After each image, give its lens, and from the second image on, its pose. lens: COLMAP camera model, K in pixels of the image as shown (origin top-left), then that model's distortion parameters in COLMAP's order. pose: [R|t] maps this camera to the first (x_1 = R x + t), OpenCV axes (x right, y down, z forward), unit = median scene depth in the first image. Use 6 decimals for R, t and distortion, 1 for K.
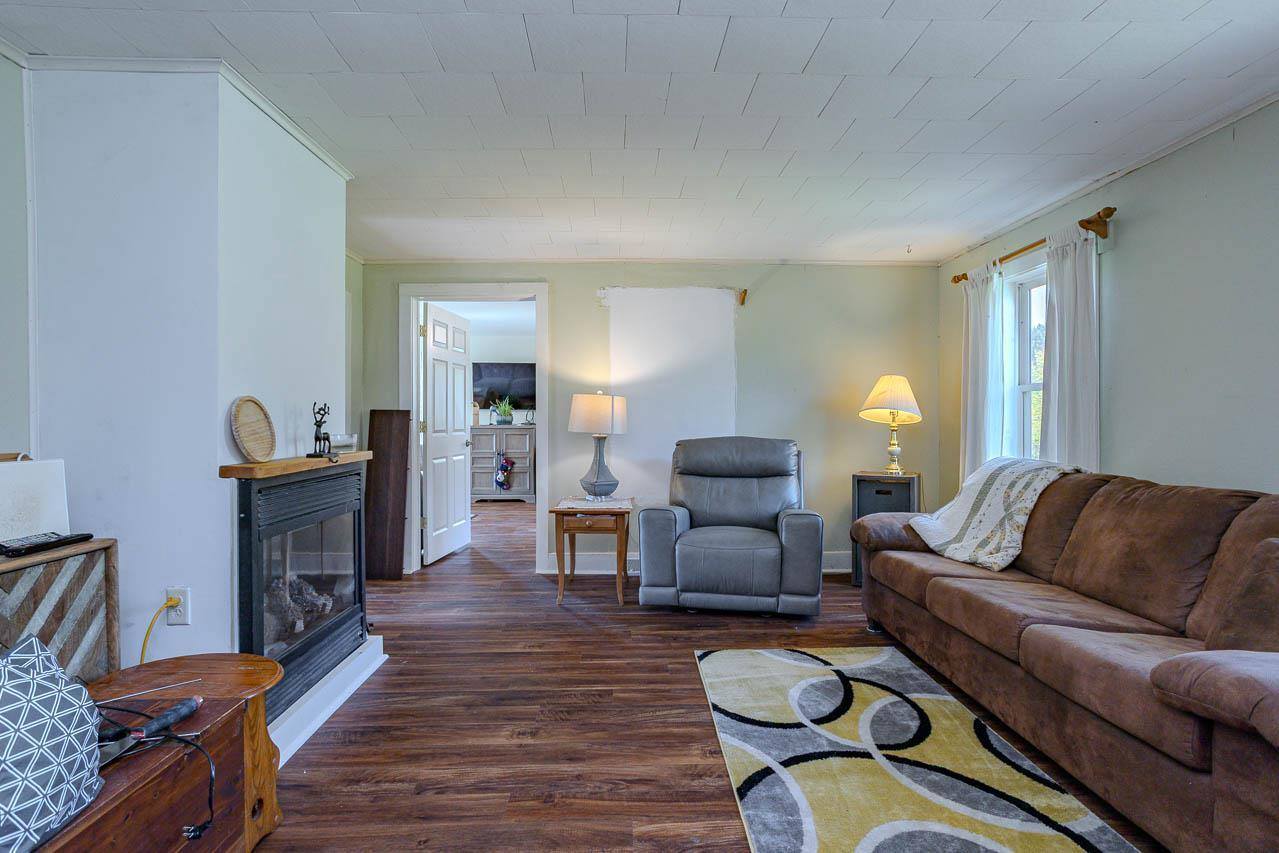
lens RADIAL K [[631.4, 0, 625.9], [0, 631.4, 424.8], [0, 0, 1]] dist [-0.038202, 0.024185]
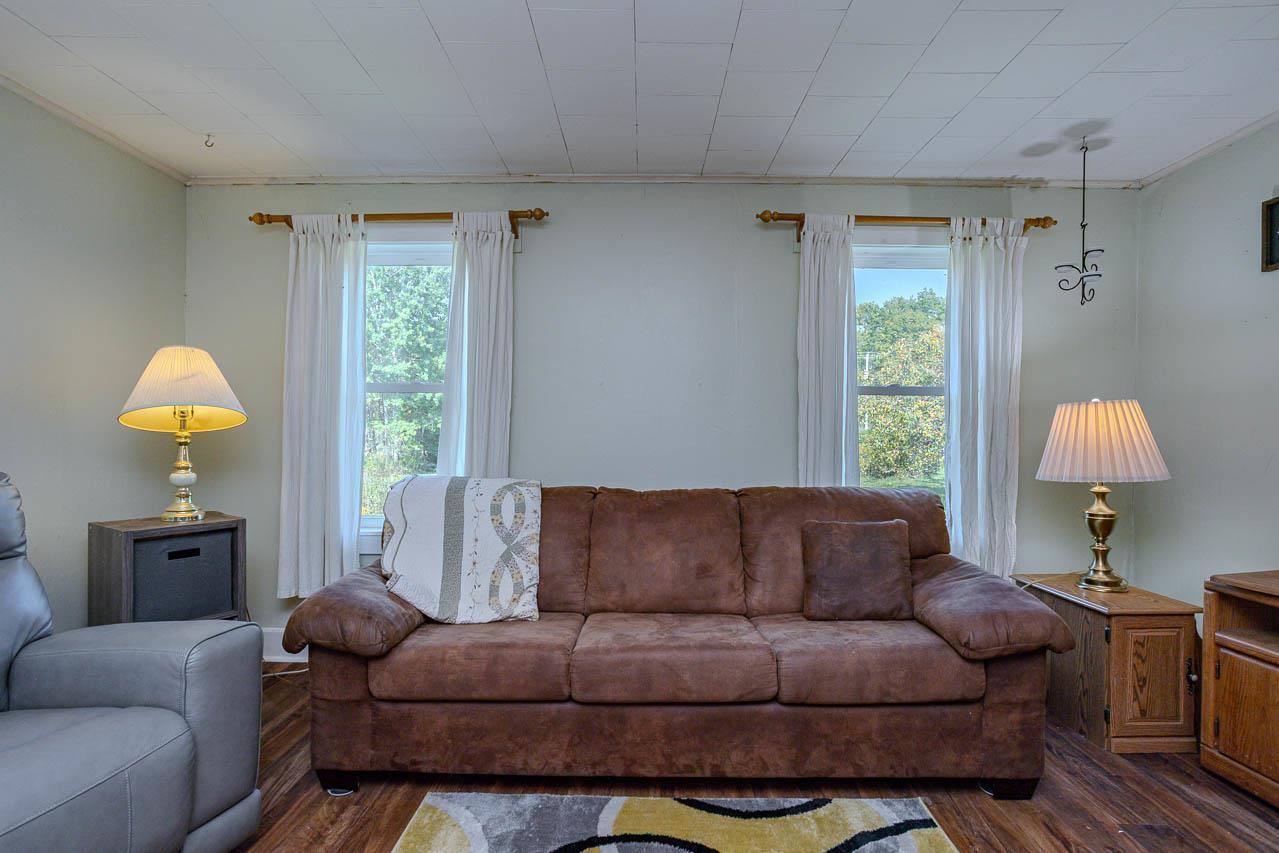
lens RADIAL K [[631.4, 0, 633.8], [0, 631.4, 447.5], [0, 0, 1]] dist [-0.038202, 0.024185]
pose [[0.017999, -0.006275, 0.999818, -0.212974], [-0.003076, 0.999975, 0.006331, 0.012448], [-0.999833, -0.003190, 0.017979, 0.927946]]
